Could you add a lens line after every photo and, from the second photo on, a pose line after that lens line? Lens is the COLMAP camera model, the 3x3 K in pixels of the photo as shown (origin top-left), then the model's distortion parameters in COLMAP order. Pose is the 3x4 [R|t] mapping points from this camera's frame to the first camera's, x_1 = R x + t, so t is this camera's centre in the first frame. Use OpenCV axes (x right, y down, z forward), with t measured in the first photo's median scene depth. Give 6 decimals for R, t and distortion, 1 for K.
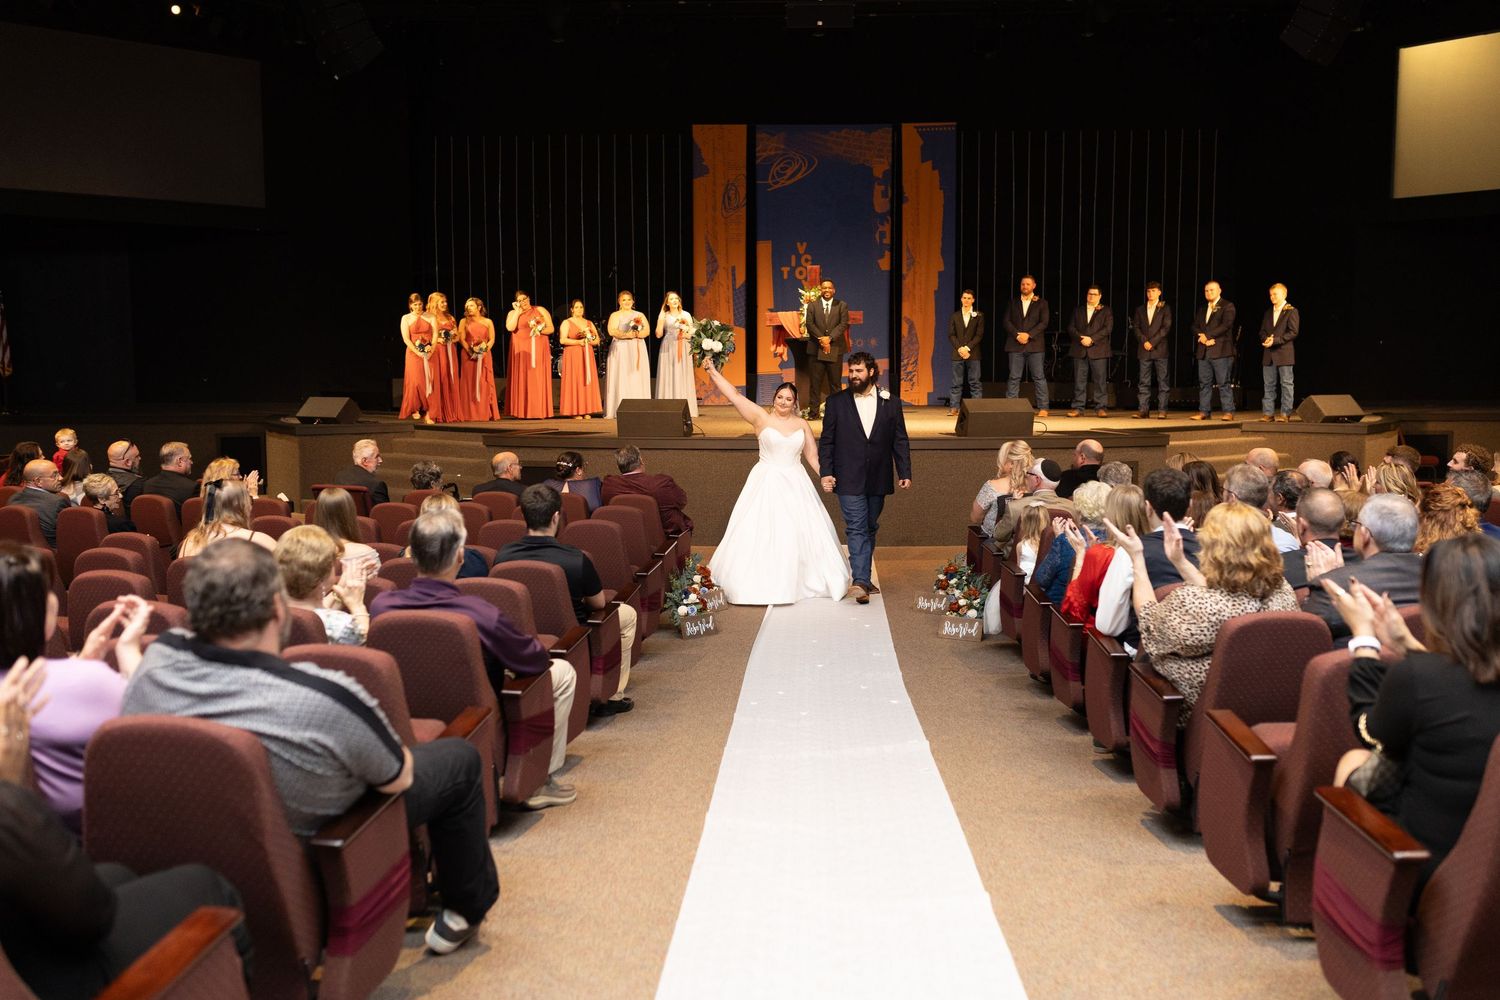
lens RADIAL K [[1461.4, 0, 750.0], [0, 1461.4, 500.0], [0, 0, 1]] dist [-0.007788, 0.037595]
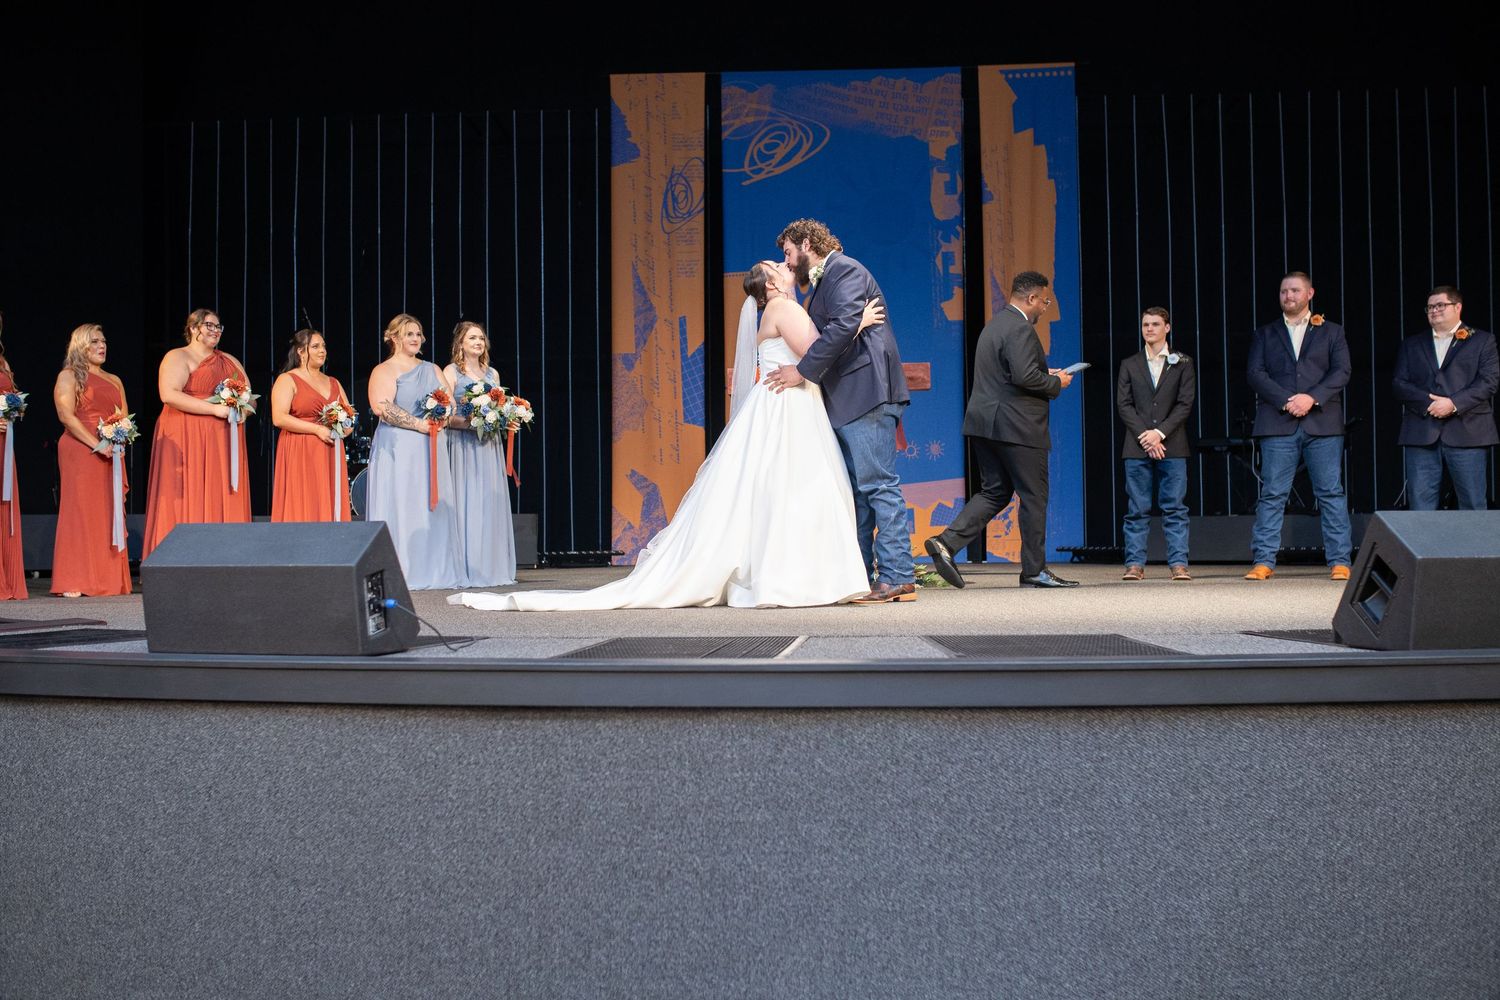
lens RADIAL K [[1579.7, 0, 727.4], [0, 1579.7, 480.4], [0, 0, 1]] dist [-0.012125, 0.042810]
pose [[0.999691, -0.008238, -0.023456, 0.019739], [0.005257, 0.992214, -0.124433, -0.022511], [0.024299, 0.124272, 0.991951, 0.410261]]
